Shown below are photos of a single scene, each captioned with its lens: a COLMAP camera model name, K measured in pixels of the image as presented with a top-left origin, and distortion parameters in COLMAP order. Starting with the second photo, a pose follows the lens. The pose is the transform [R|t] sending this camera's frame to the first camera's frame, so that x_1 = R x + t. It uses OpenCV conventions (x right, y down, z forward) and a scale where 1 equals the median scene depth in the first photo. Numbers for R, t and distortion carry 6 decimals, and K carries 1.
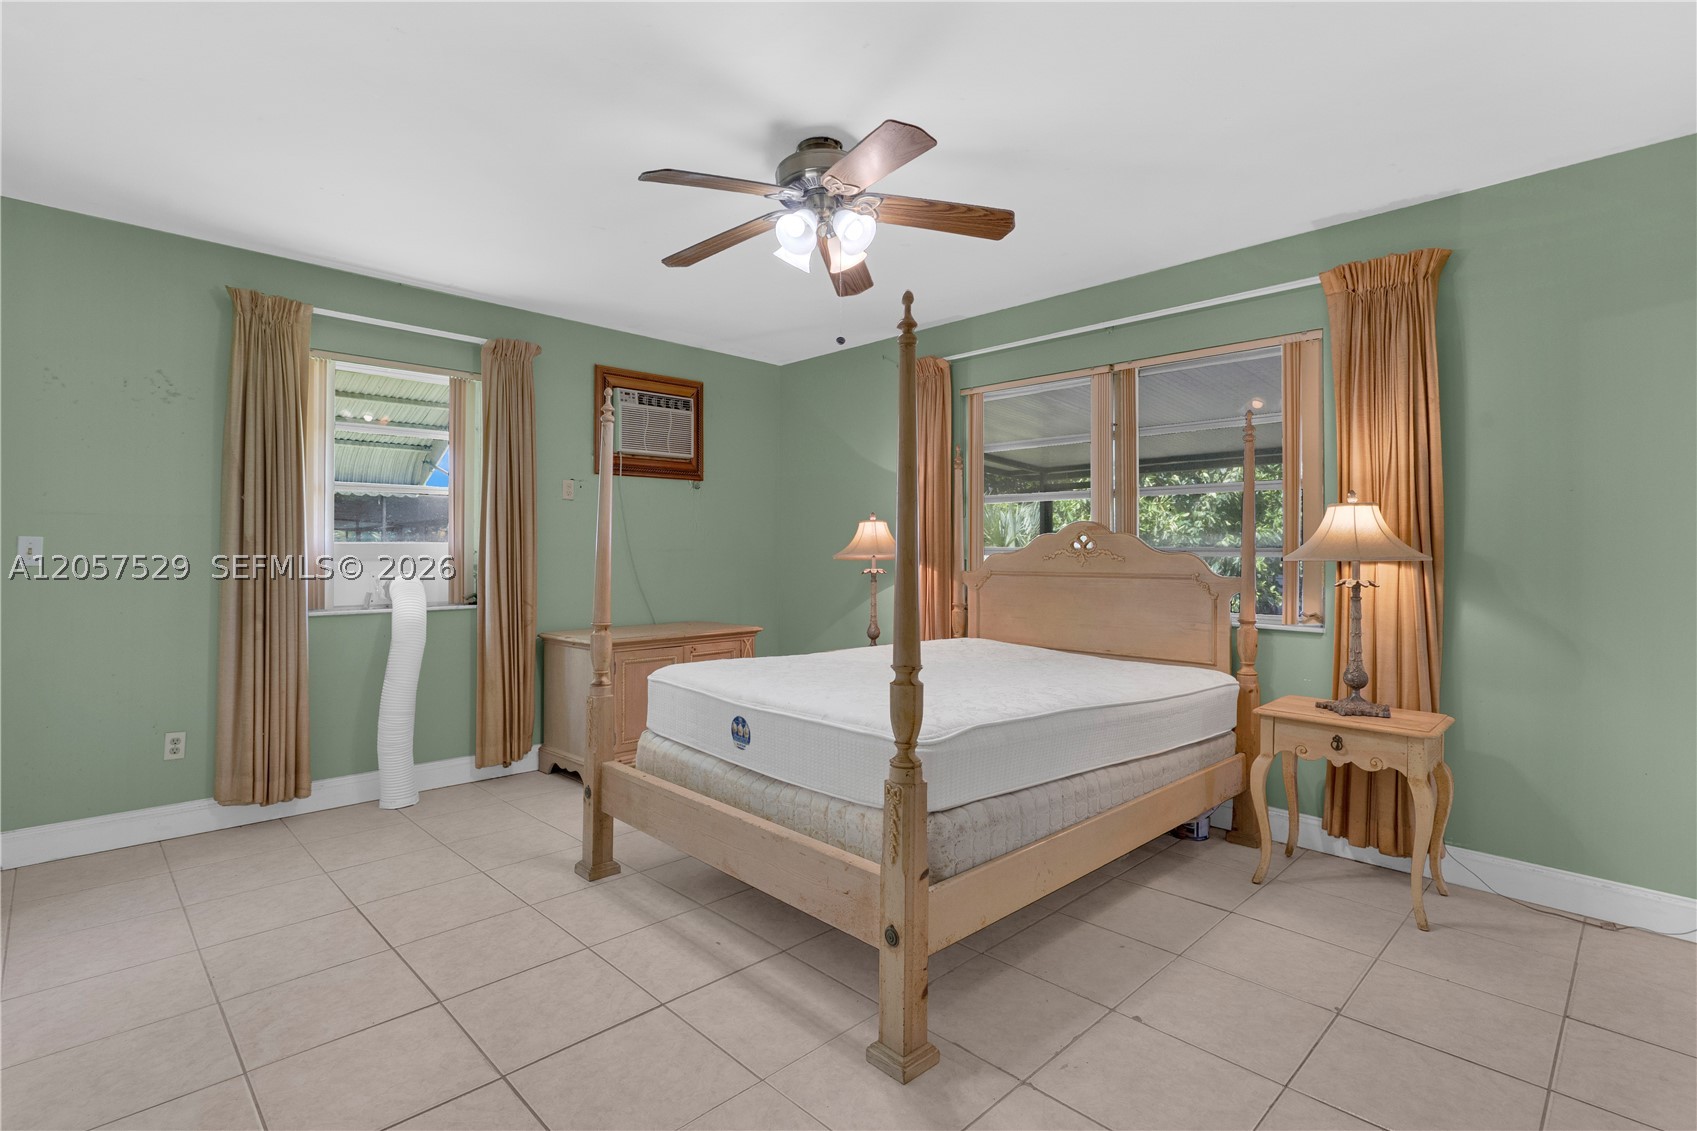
lens RADIAL K [[802.4, 0, 844.8], [0, 802.4, 549.7], [0, 0, 1]] dist [-0.004235, 0.000270]
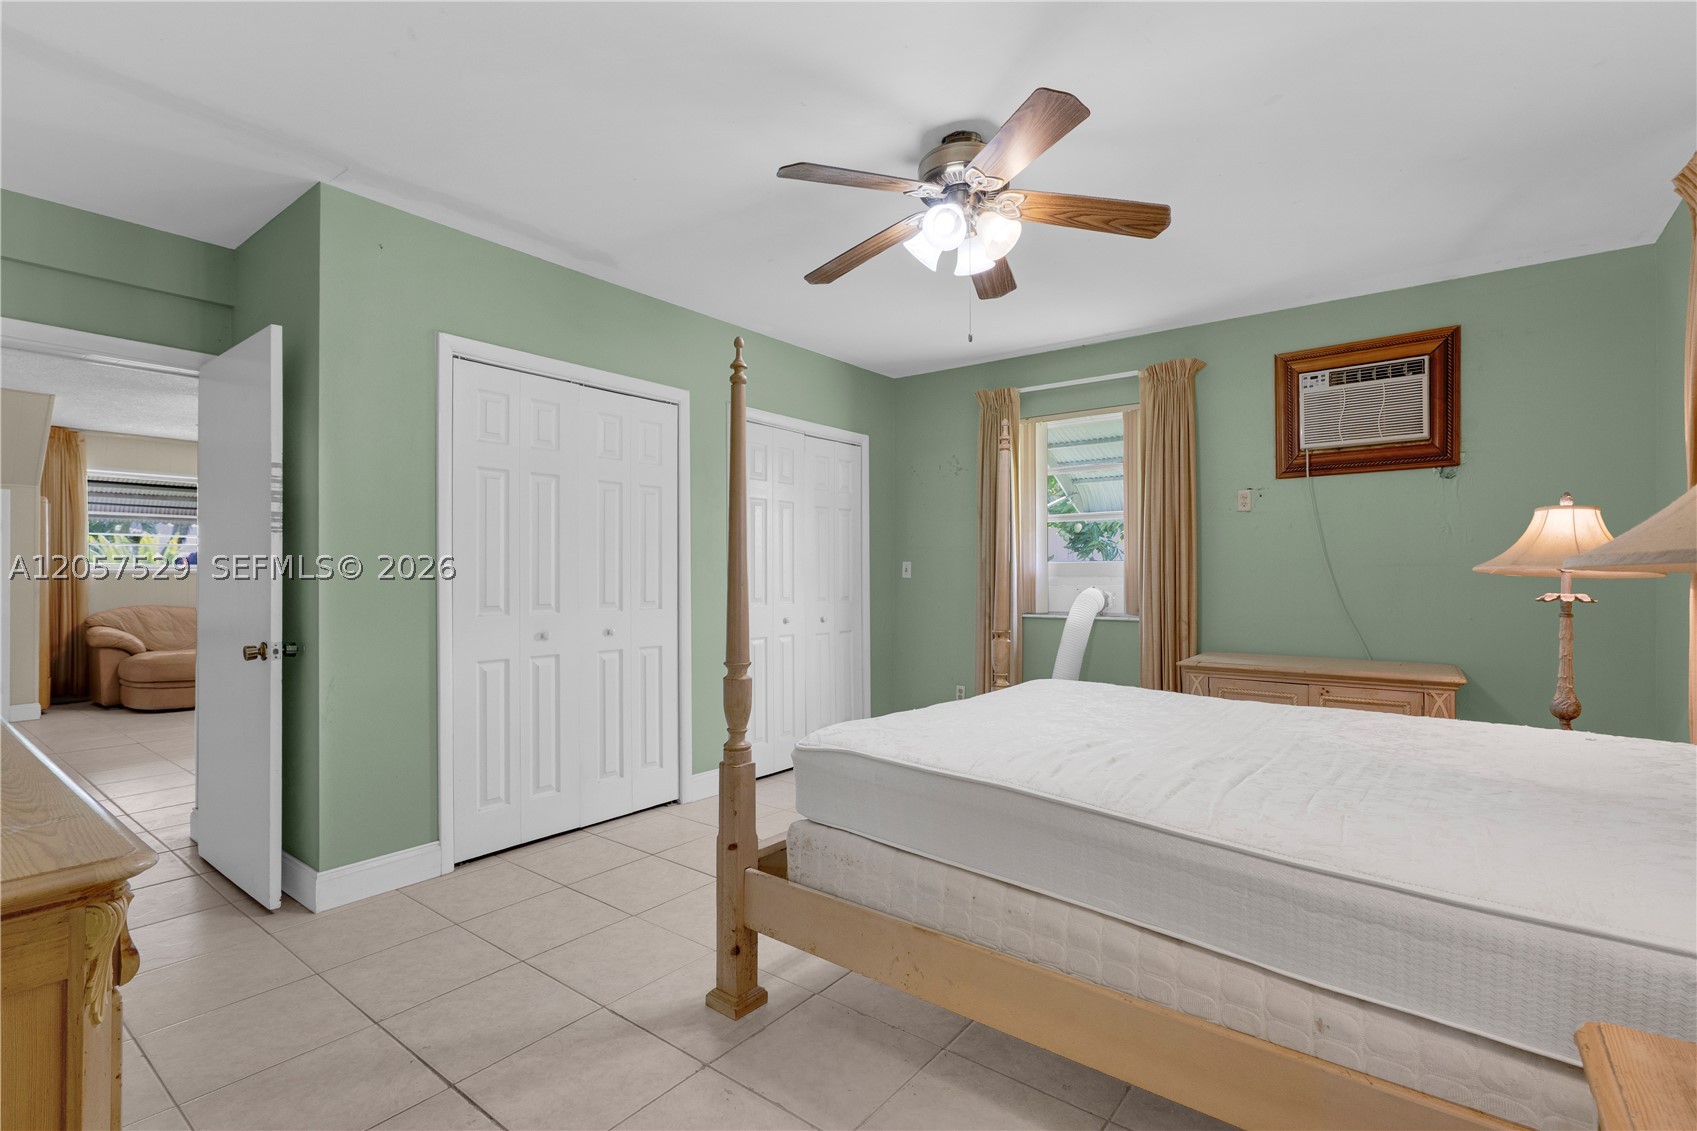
lens RADIAL K [[802.4, 0, 825.4], [0, 802.4, 576.1], [0, 0, 1]] dist [-0.004235, 0.000270]
pose [[0.115431, 0.000460, -0.993315, 0.620538], [0.003653, 0.999993, 0.000887, 0.010898], [0.993309, -0.003731, 0.115429, 0.500247]]
